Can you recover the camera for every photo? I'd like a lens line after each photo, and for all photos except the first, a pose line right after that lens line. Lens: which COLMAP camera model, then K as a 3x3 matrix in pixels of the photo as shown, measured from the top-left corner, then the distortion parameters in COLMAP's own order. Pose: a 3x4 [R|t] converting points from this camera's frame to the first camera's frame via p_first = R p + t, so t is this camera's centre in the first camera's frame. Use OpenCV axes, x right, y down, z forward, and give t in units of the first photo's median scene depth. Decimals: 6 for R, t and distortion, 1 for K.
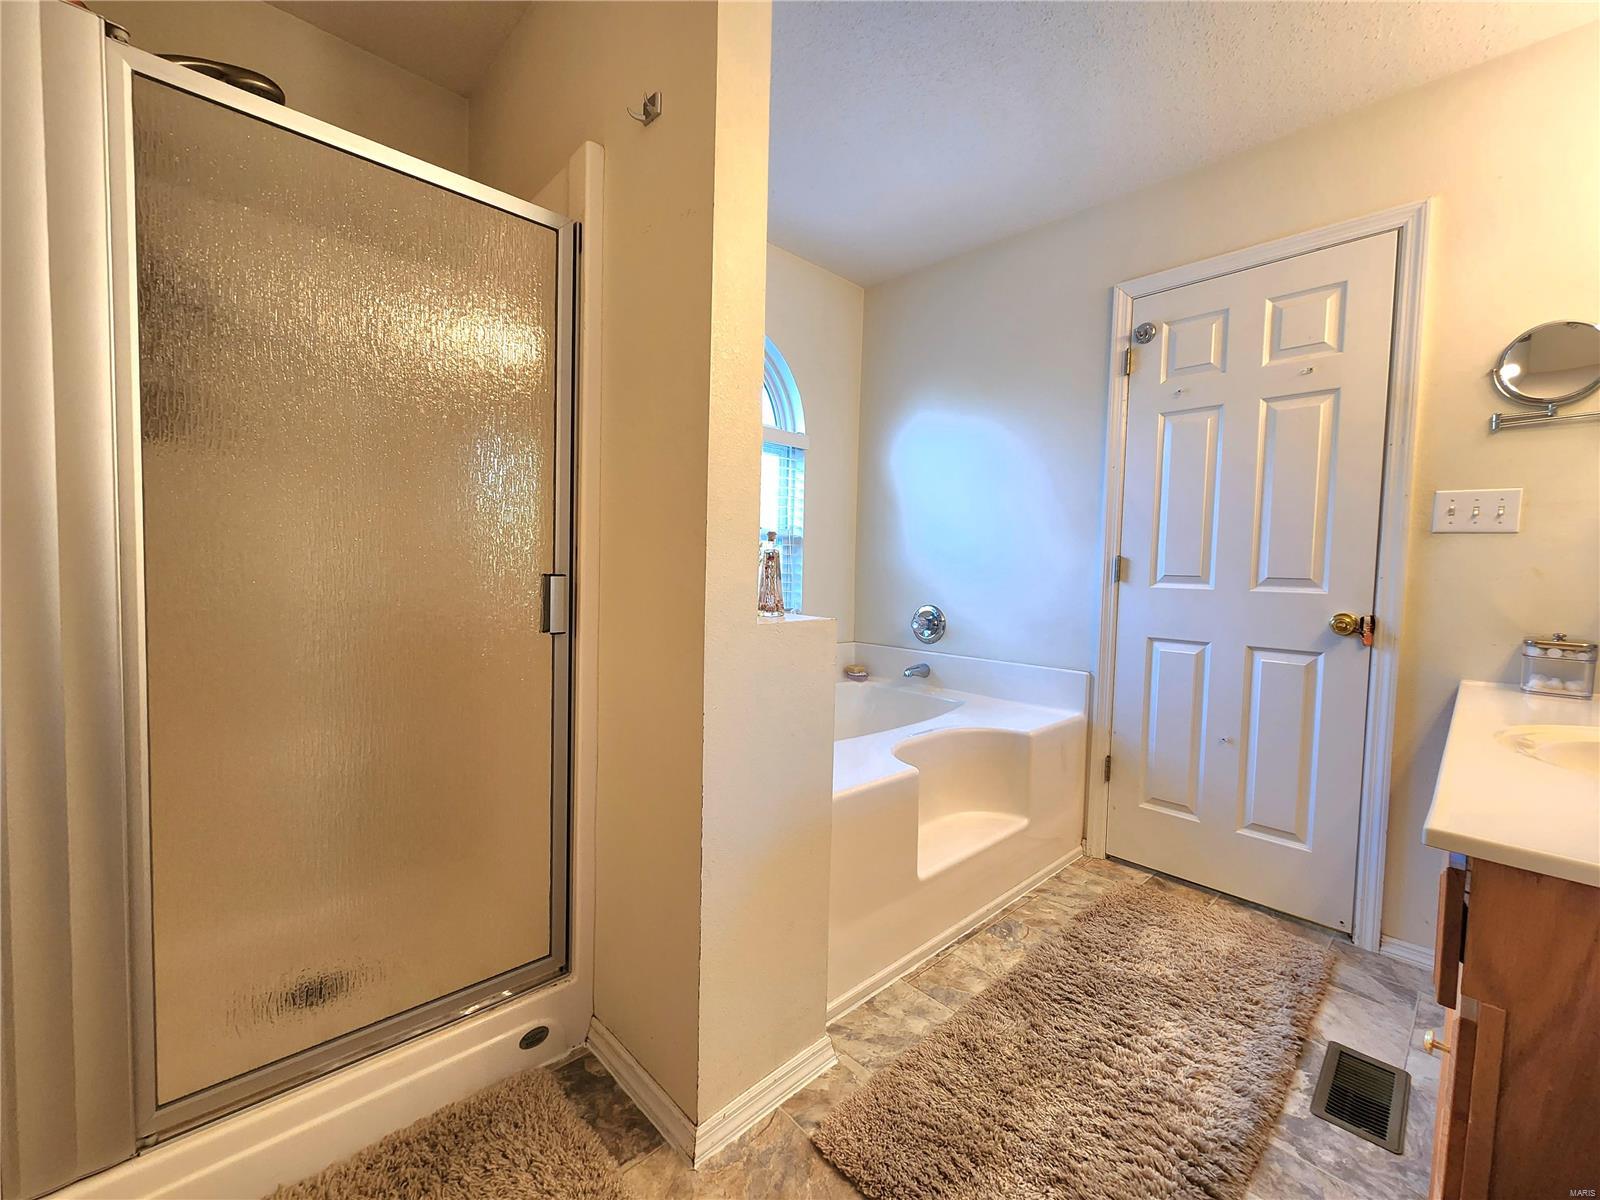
lens RADIAL K [[645.6, 0, 803.7], [0, 645.6, 602.2], [0, 0, 1]] dist [0.000113, -0.002671]
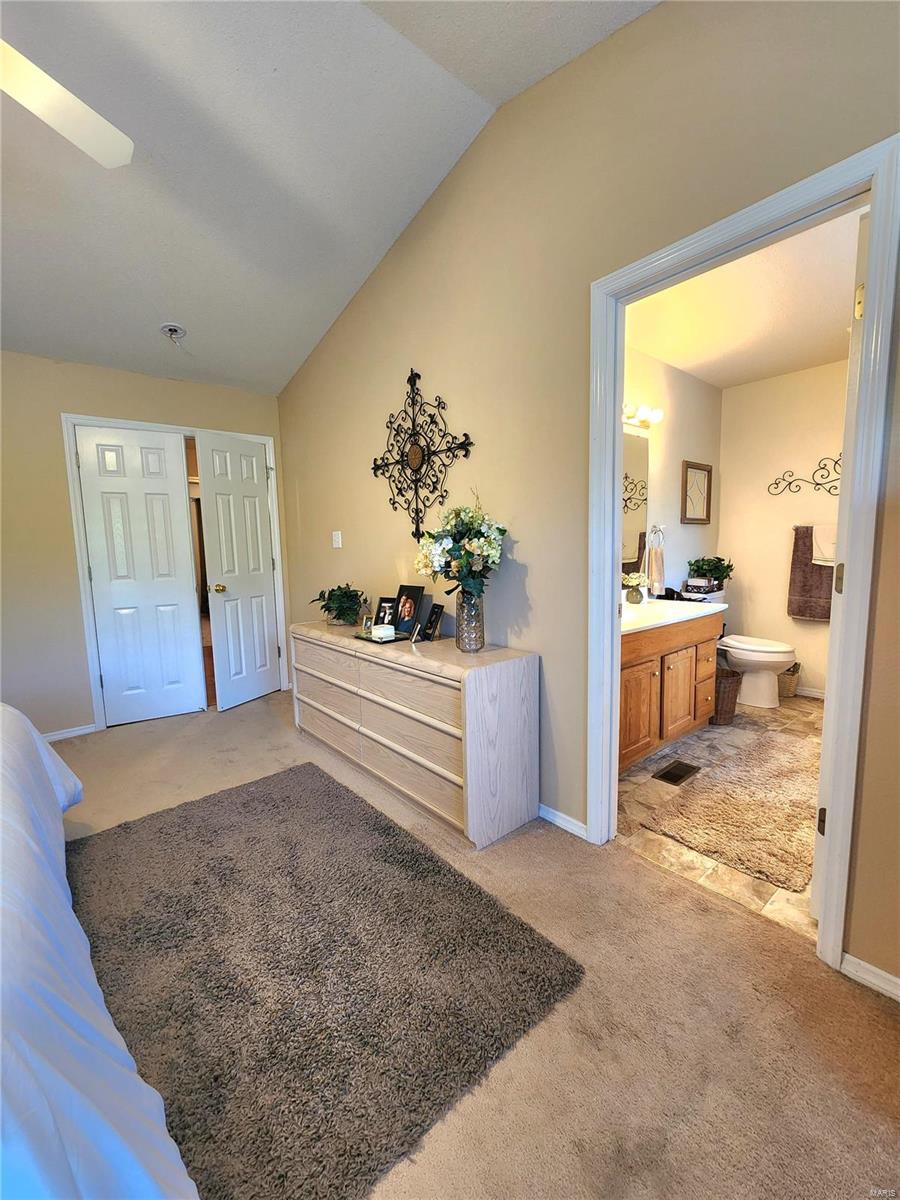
lens RADIAL K [[484.2, 0, 449.8], [0, 484.2, 600.4], [0, 0, 1]] dist [0.000113, -0.002671]
pose [[-0.997572, -0.014397, 0.068145, 1.300109], [-0.002465, 0.985088, 0.172031, -0.182035], [-0.069605, 0.171446, -0.982732, 2.233808]]
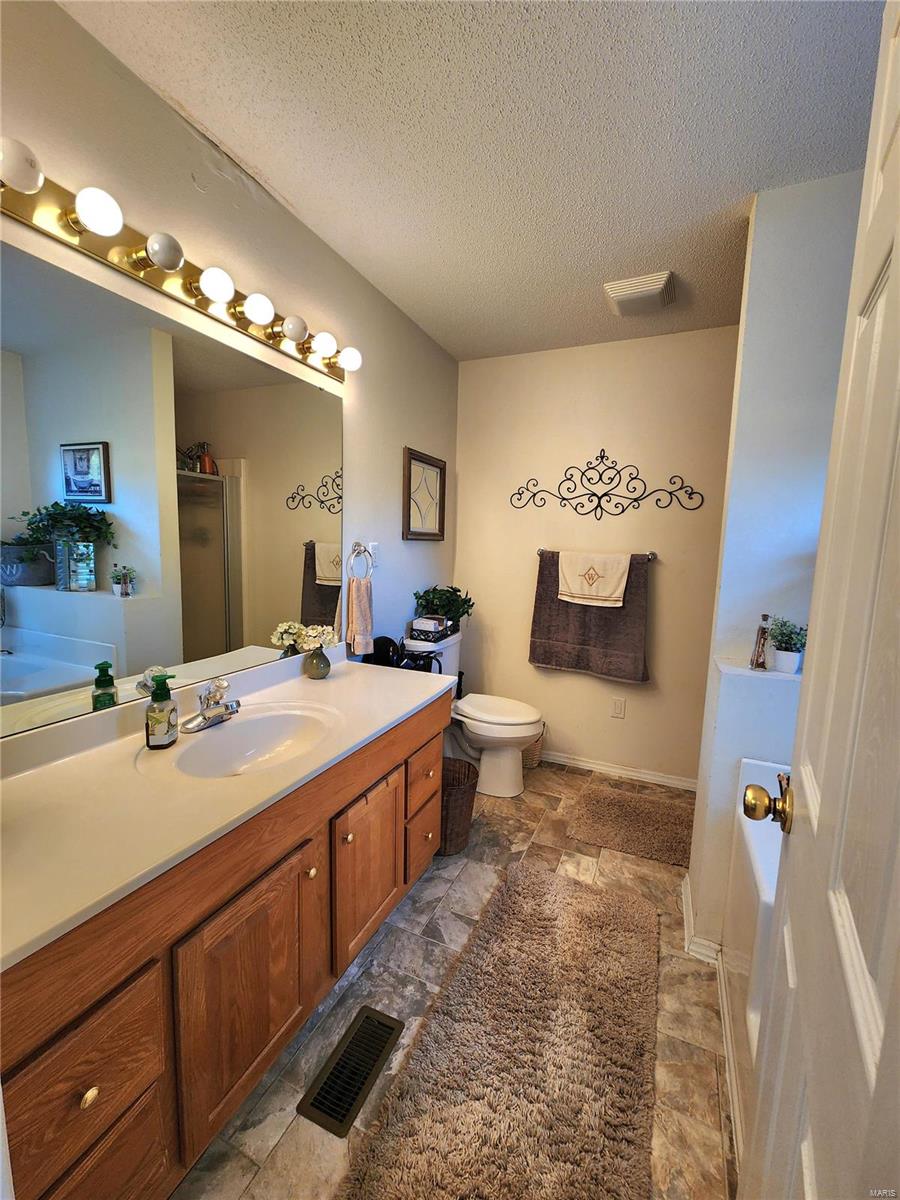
lens RADIAL K [[484.2, 0, 447.4], [0, 484.2, 593.6], [0, 0, 1]] dist [0.000113, -0.002671]
pose [[-0.926143, -0.014325, -0.376901, 0.845975], [-0.076349, 0.985712, 0.150145, -0.220093], [0.369365, 0.167831, -0.914003, 1.395621]]
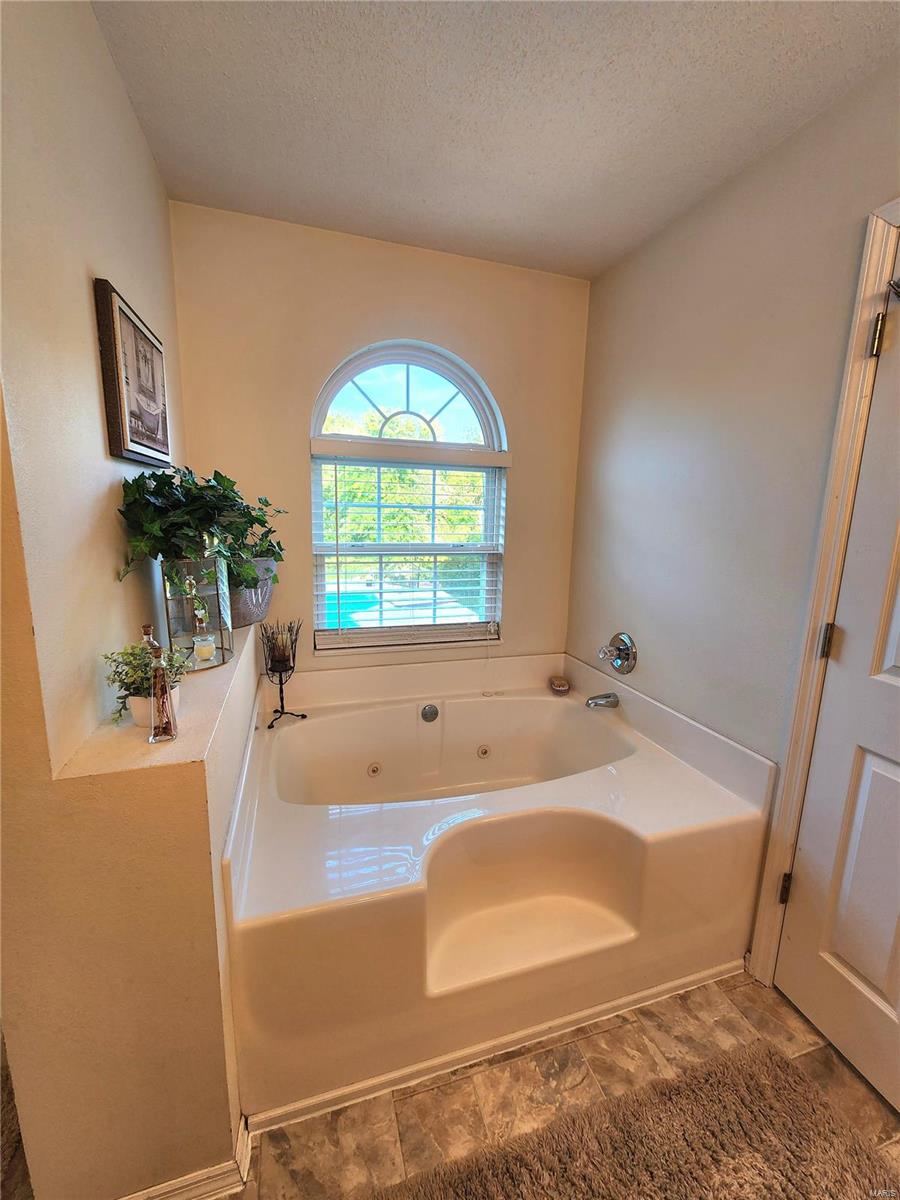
lens RADIAL K [[484.2, 0, 455.5], [0, 484.2, 599.5], [0, 0, 1]] dist [0.000113, -0.002671]
pose [[0.897492, 0.069337, -0.435546, 0.485359], [-0.017648, 0.992419, 0.121623, -0.217612], [0.440678, -0.101469, 0.891912, 0.476215]]
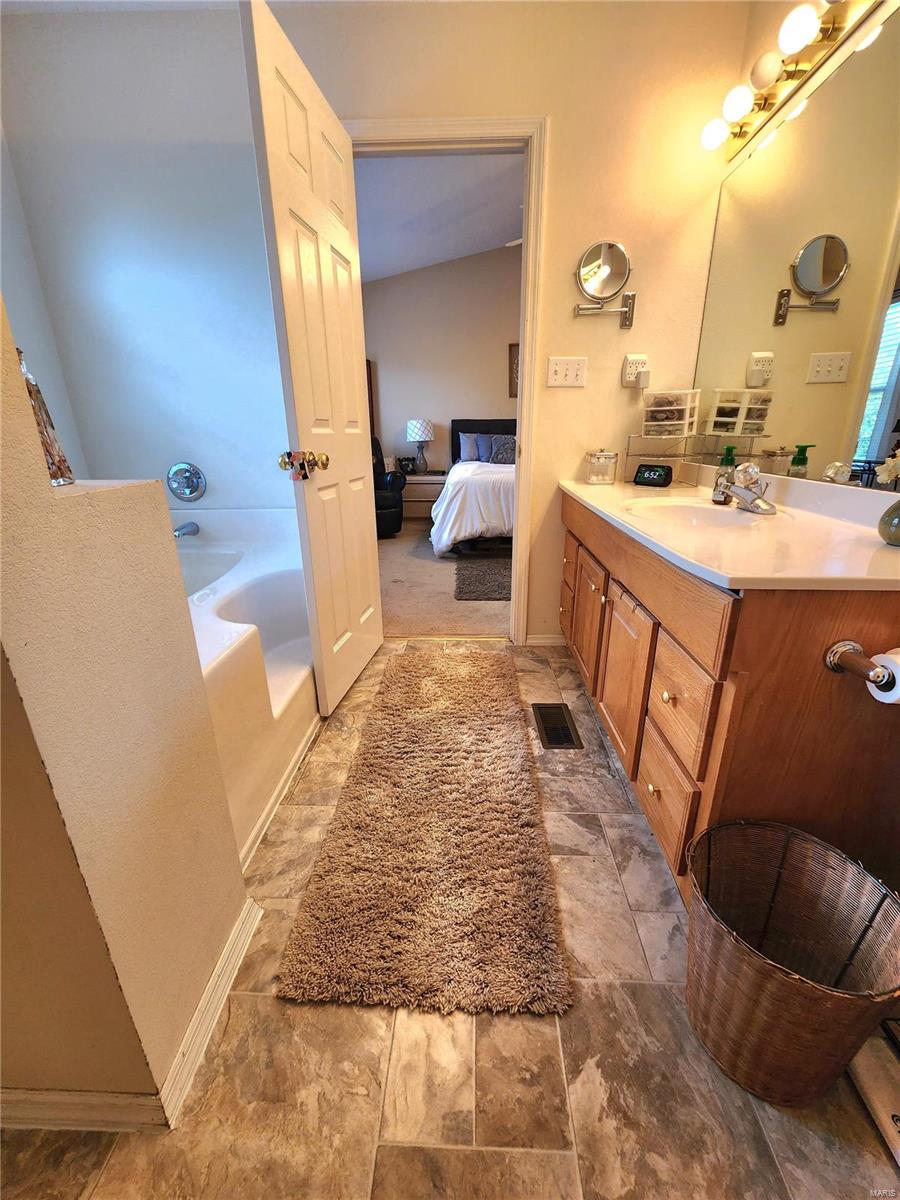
lens RADIAL K [[484.2, 0, 450.6], [0, 484.2, 599.4], [0, 0, 1]] dist [0.000113, -0.002671]
pose [[0.713707, -0.259787, 0.650486, -0.090987], [0.066702, 0.949664, 0.306085, 0.006595], [-0.697261, -0.175067, 0.695111, 0.266447]]
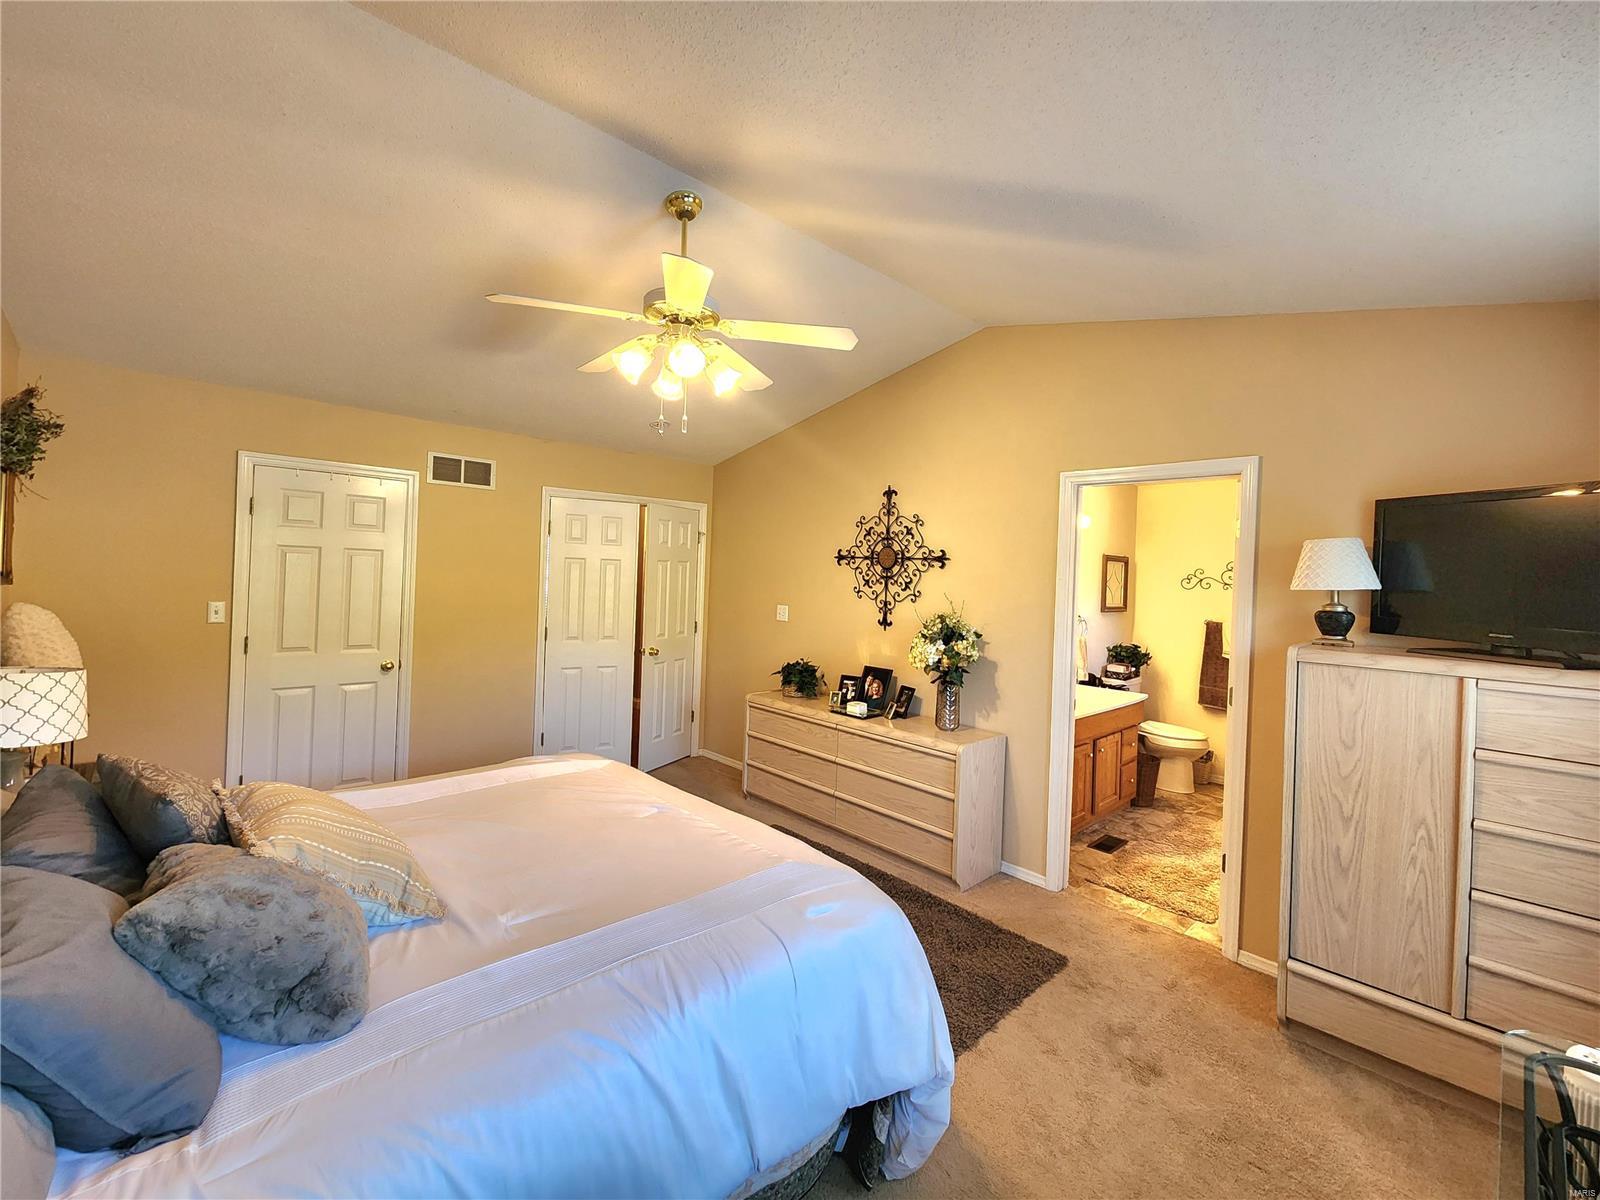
lens RADIAL K [[645.6, 0, 784.2], [0, 645.6, 580.9], [0, 0, 1]] dist [0.000113, -0.002671]
pose [[-0.997546, -0.059592, 0.036739, 1.820469], [-0.056799, 0.995721, 0.072892, -0.437835], [-0.040926, 0.070626, -0.996663, 3.082809]]
